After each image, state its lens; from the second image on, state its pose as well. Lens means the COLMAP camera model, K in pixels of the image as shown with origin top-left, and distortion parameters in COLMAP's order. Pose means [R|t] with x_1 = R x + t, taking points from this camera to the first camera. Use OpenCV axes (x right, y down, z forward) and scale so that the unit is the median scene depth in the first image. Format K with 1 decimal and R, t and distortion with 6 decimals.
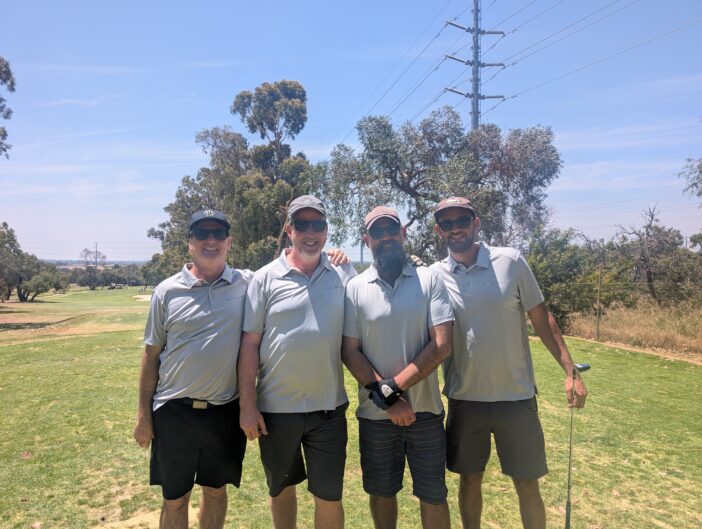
lens RADIAL K [[506.6, 0, 360.9], [0, 506.6, 269.0], [0, 0, 1]] dist [0.012750, -0.014721]
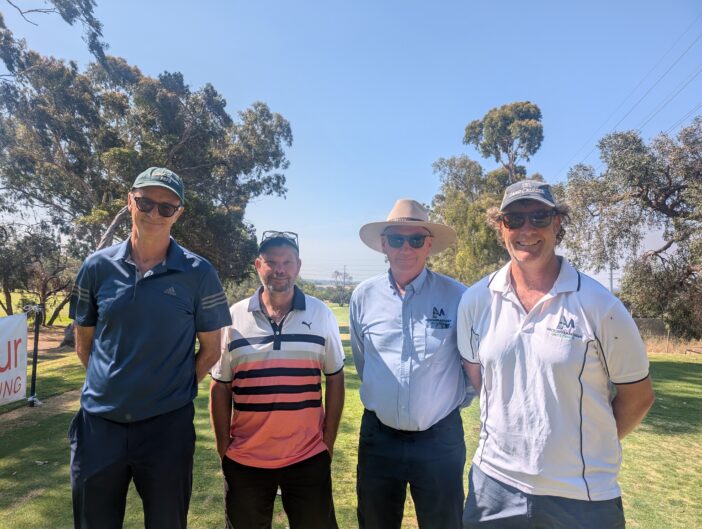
lens RADIAL K [[506.6, 0, 345.5], [0, 506.6, 269.3], [0, 0, 1]] dist [0.012750, -0.014721]
pose [[0.887779, 0.009894, -0.460164, 0.009624], [-0.030659, 0.998820, -0.037673, -0.000965], [0.459248, 0.047554, 0.887034, -0.032842]]
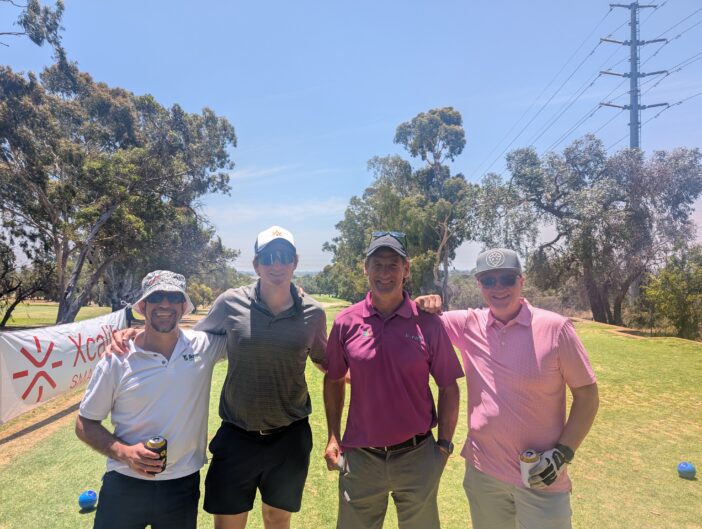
lens RADIAL K [[506.6, 0, 350.6], [0, 506.6, 265.6], [0, 0, 1]] dist [0.012750, -0.014721]
pose [[0.944702, -0.010724, -0.327755, 0.035329], [0.002284, 0.999656, -0.026125, -0.004848], [0.327923, 0.023932, 0.944401, -0.196163]]
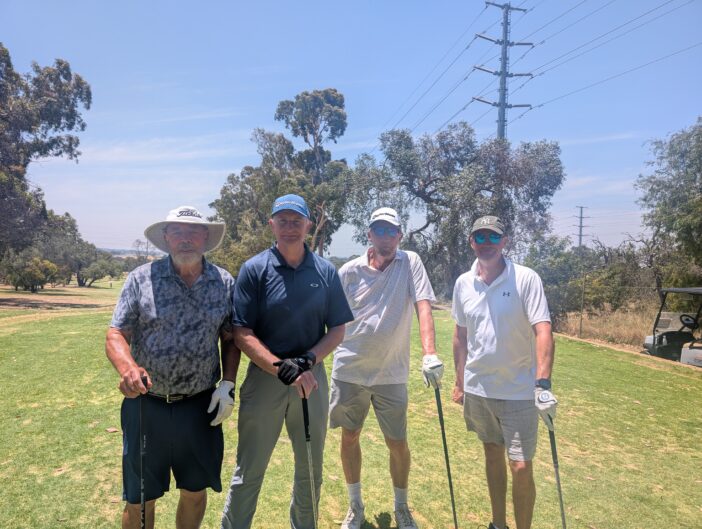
lens RADIAL K [[506.6, 0, 350.0], [0, 506.6, 261.6], [0, 0, 1]] dist [0.012750, -0.014721]
pose [[0.994533, 0.033761, -0.098813, 0.044651], [-0.034753, 0.999361, -0.008336, 0.001243], [0.098468, 0.011724, 0.995071, -0.105949]]
